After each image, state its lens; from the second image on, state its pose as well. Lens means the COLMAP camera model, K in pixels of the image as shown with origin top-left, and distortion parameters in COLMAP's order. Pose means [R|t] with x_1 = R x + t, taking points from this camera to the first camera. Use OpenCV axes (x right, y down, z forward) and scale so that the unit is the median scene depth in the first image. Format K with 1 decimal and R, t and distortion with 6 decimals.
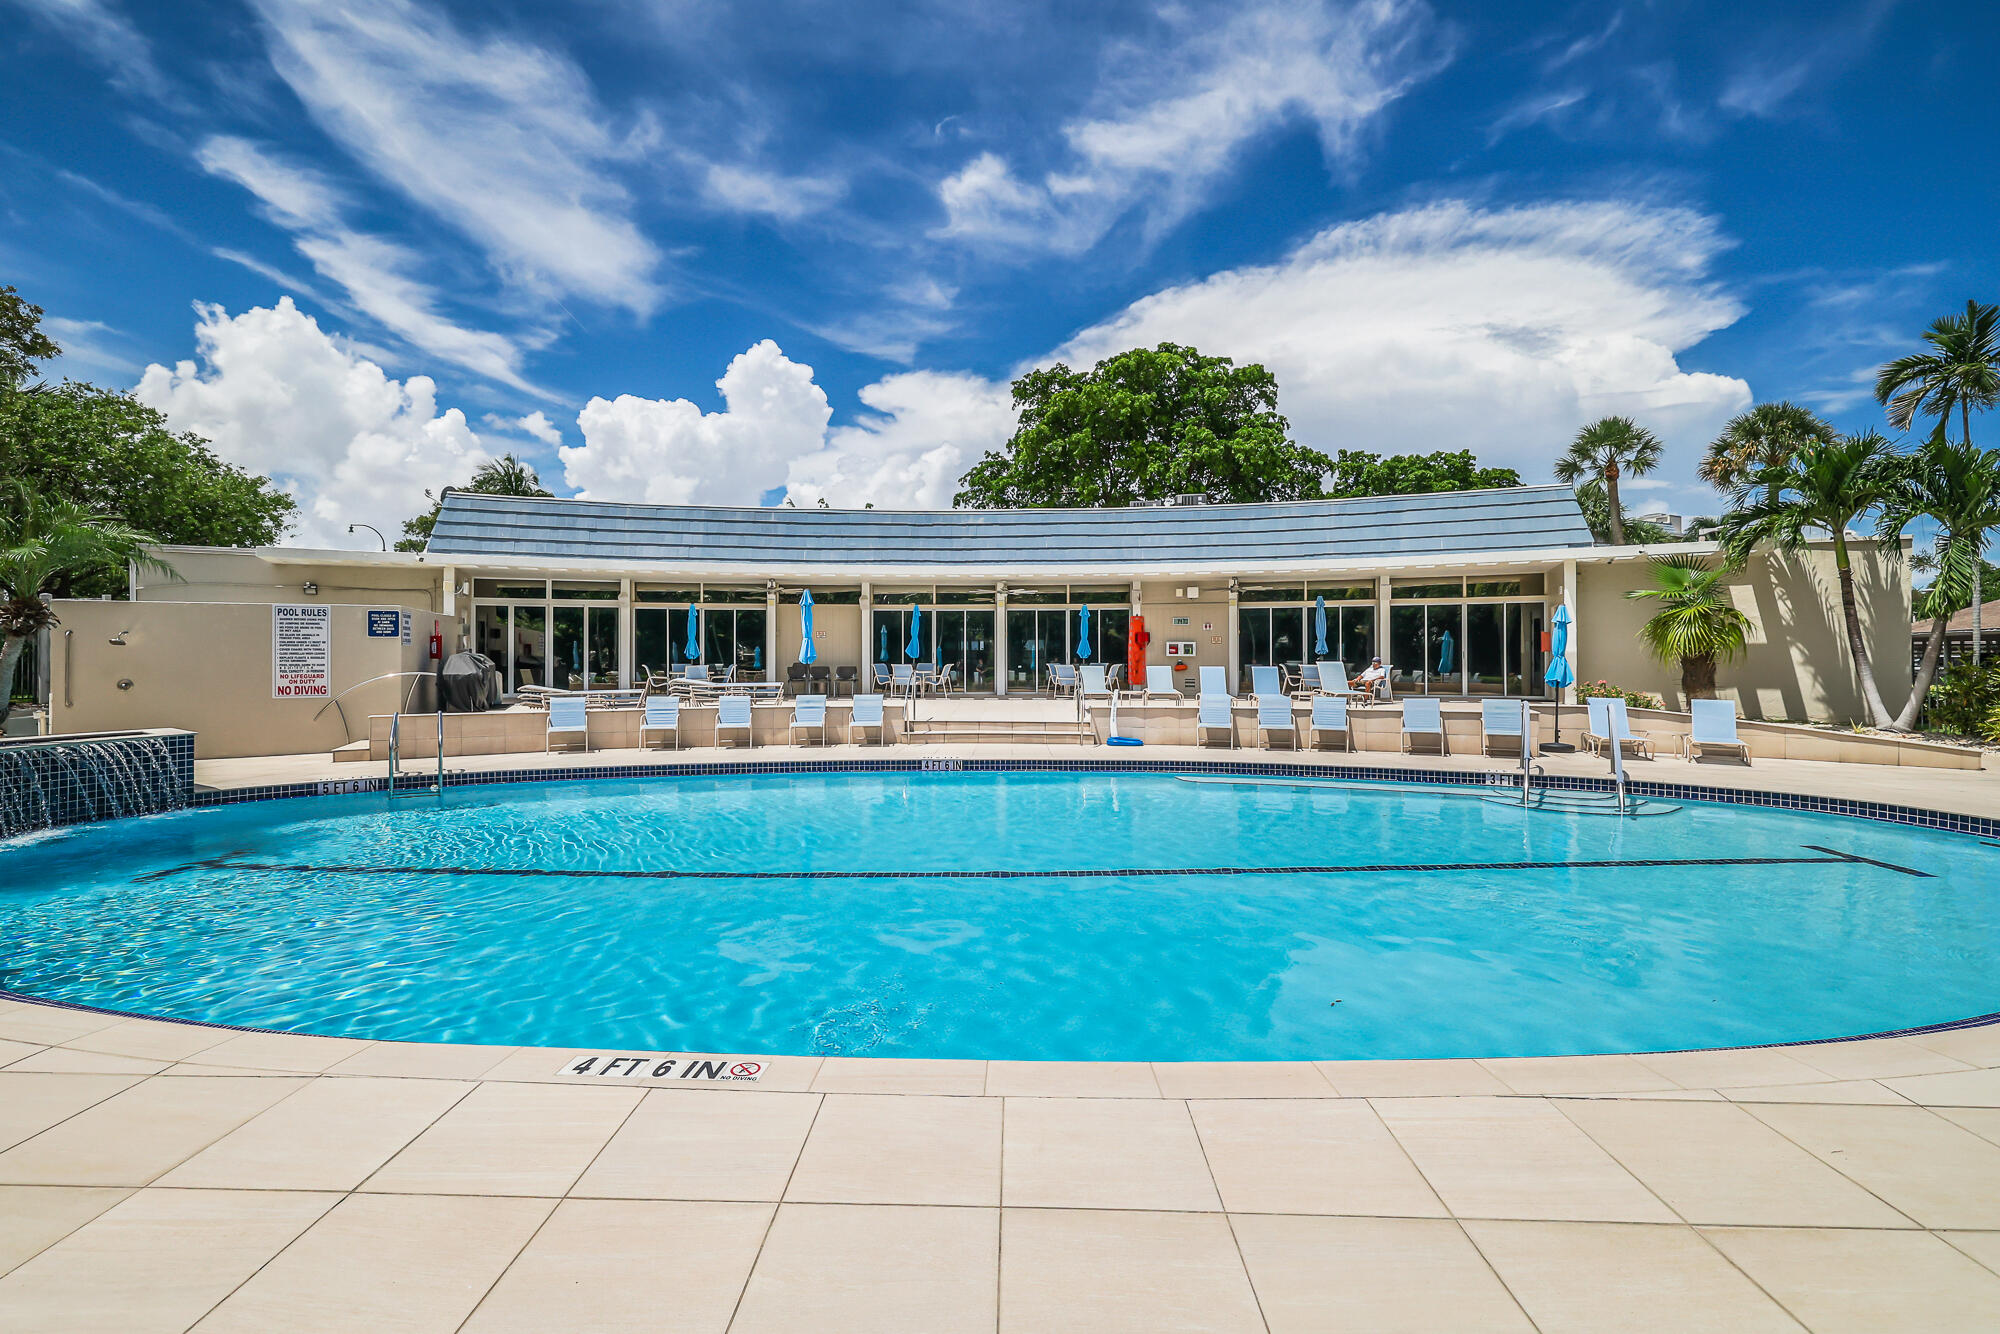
lens RADIAL K [[862.9, 0, 979.2], [0, 862.9, 671.3], [0, 0, 1]] dist [0.003437, 0.000607]
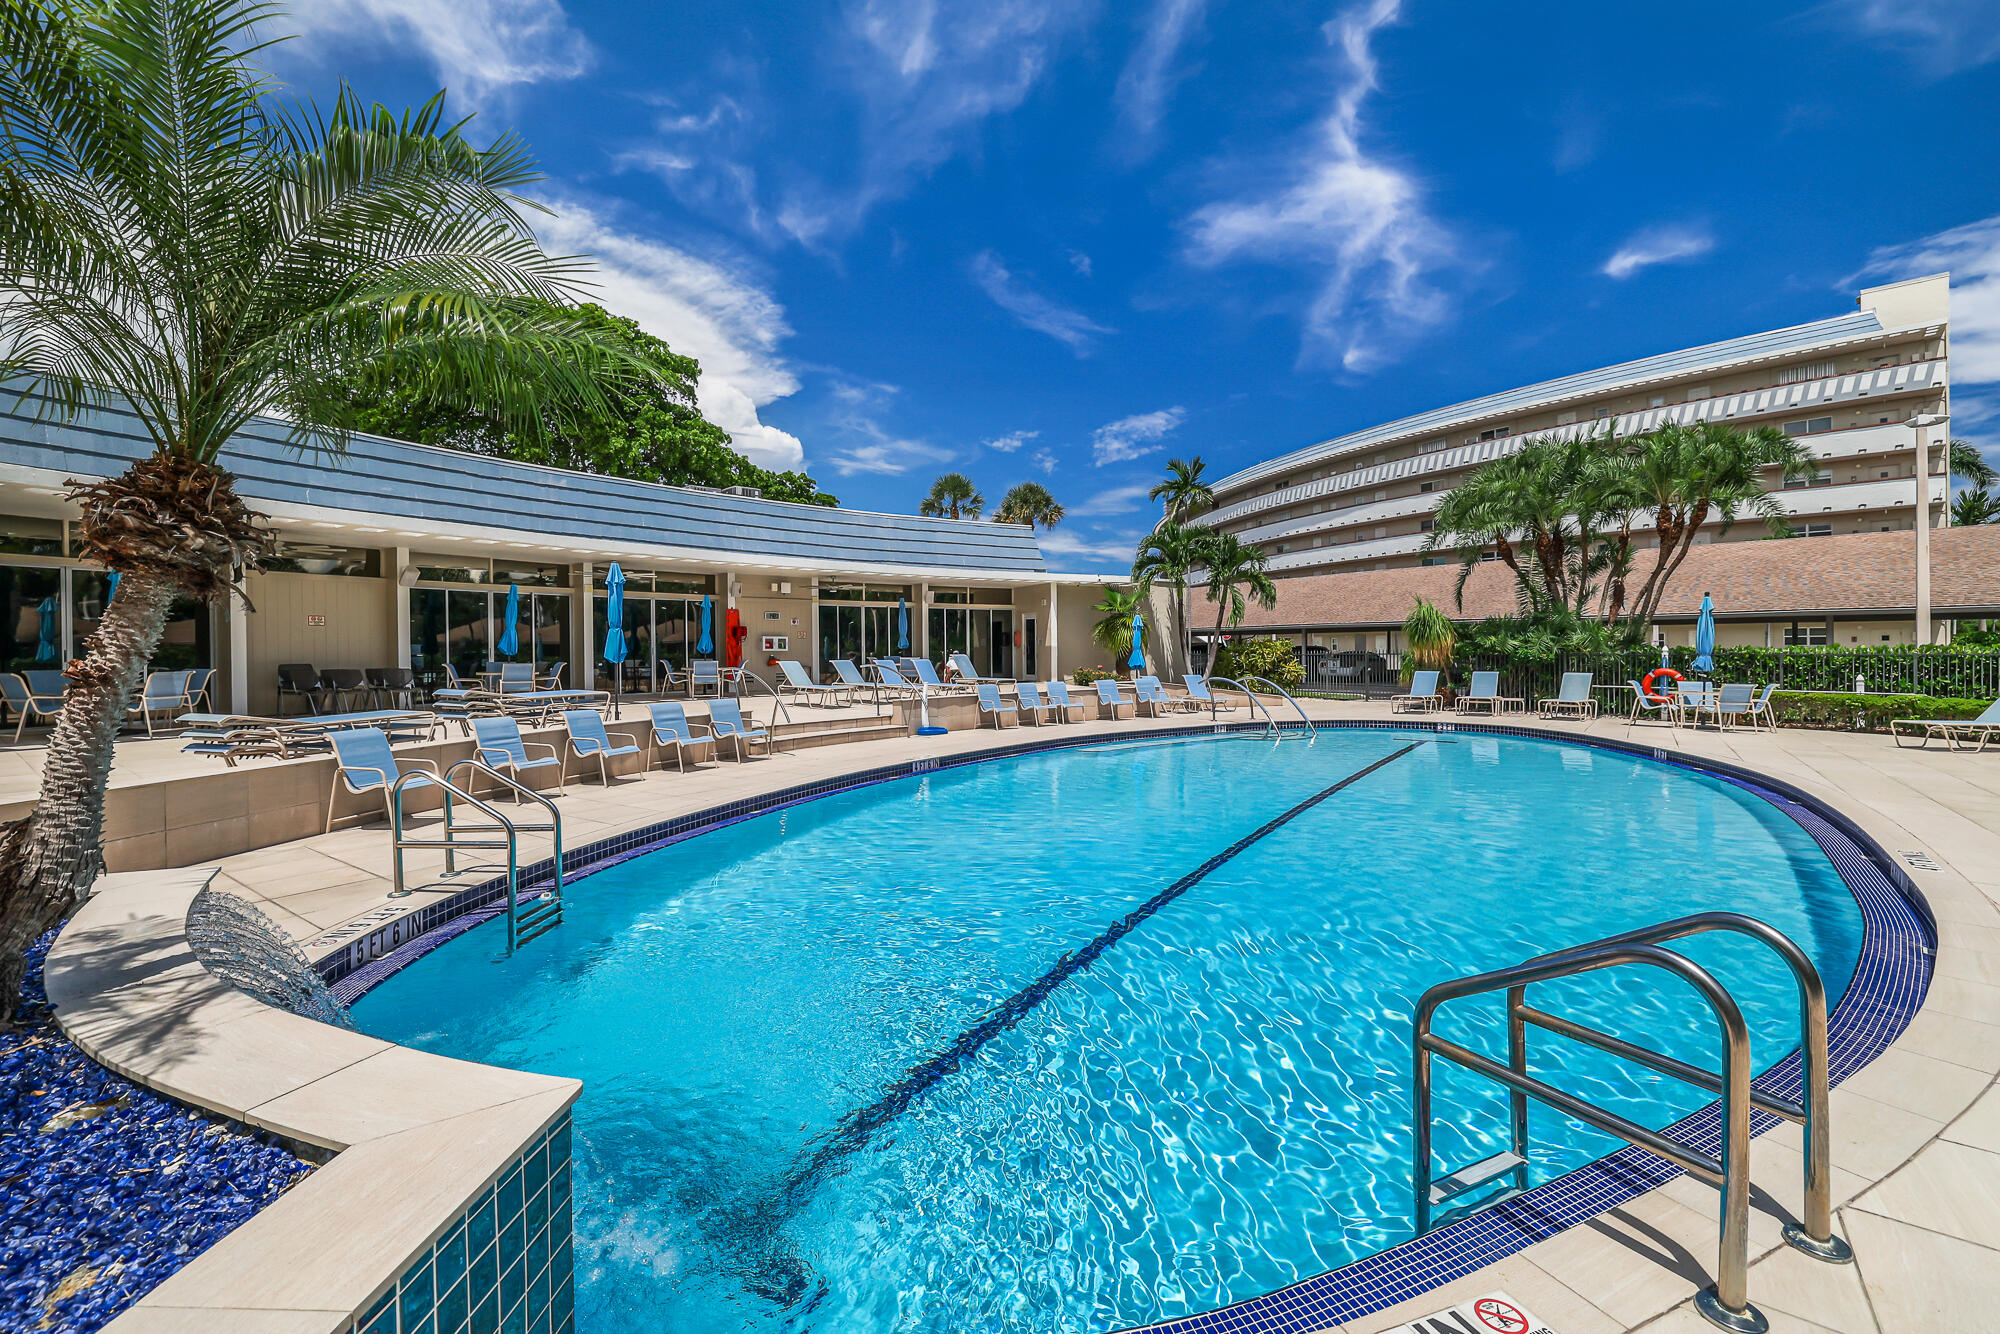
lens RADIAL K [[870.1, 0, 995.2], [0, 870.1, 659.2], [0, 0, 1]] dist [0.003447, -0.000178]
pose [[0.577496, -0.011211, 0.816317, -0.072478], [0.019854, 0.999803, -0.000315, -0.000486], [-0.816152, 0.016389, 0.577605, 0.035815]]
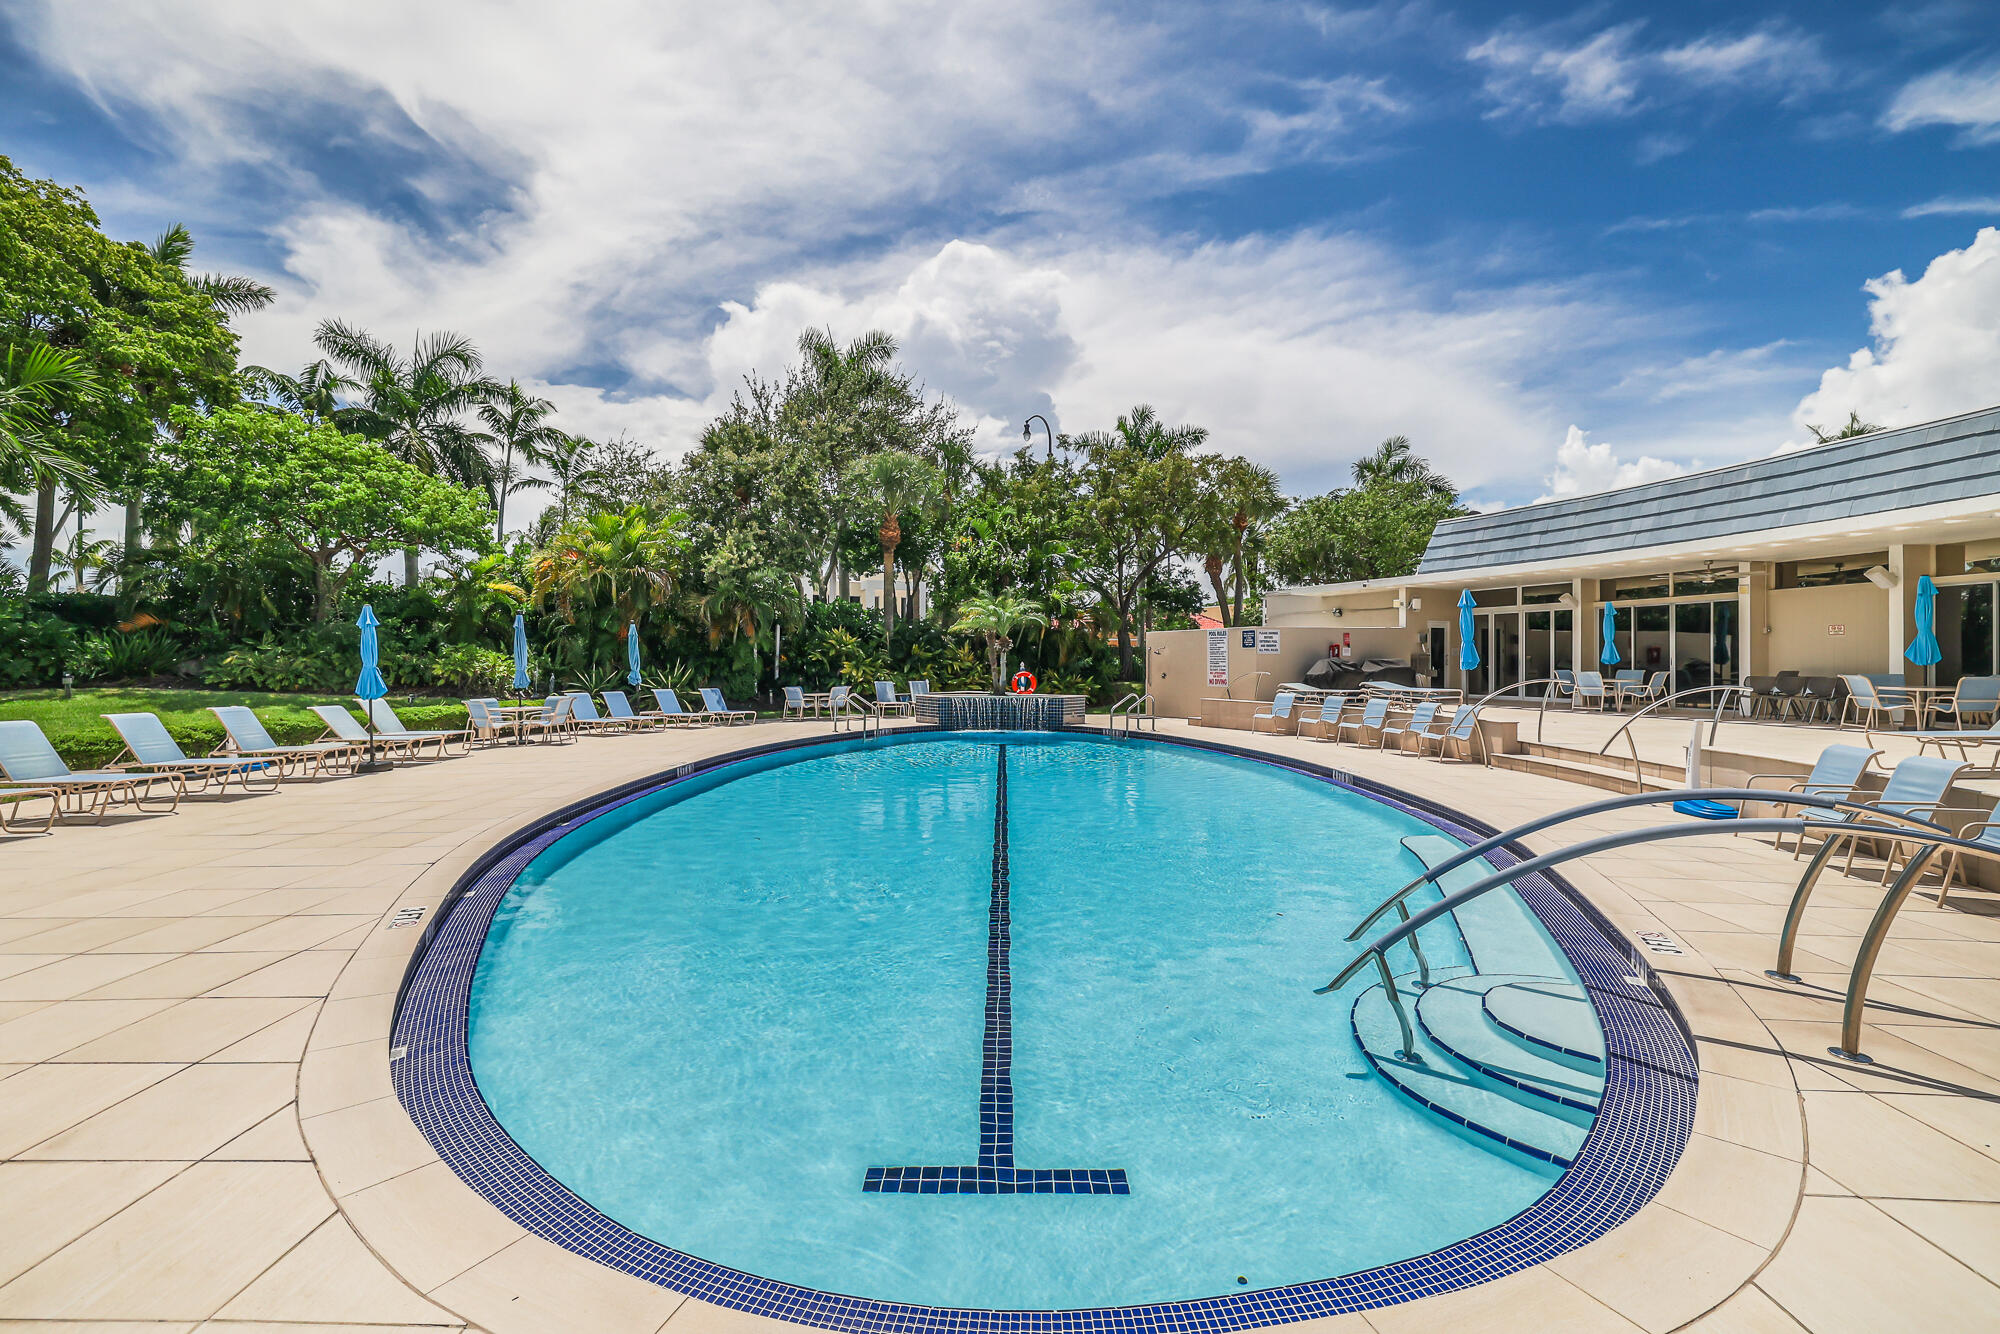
lens RADIAL K [[870.1, 0, 995.2], [0, 870.1, 659.2], [0, 0, 1]] dist [0.003447, -0.000178]
pose [[0.034283, -0.000699, -0.999412, 0.081839], [-0.010731, 0.999942, -0.001068, -0.001865], [0.999355, 0.010762, 0.034274, 0.054320]]
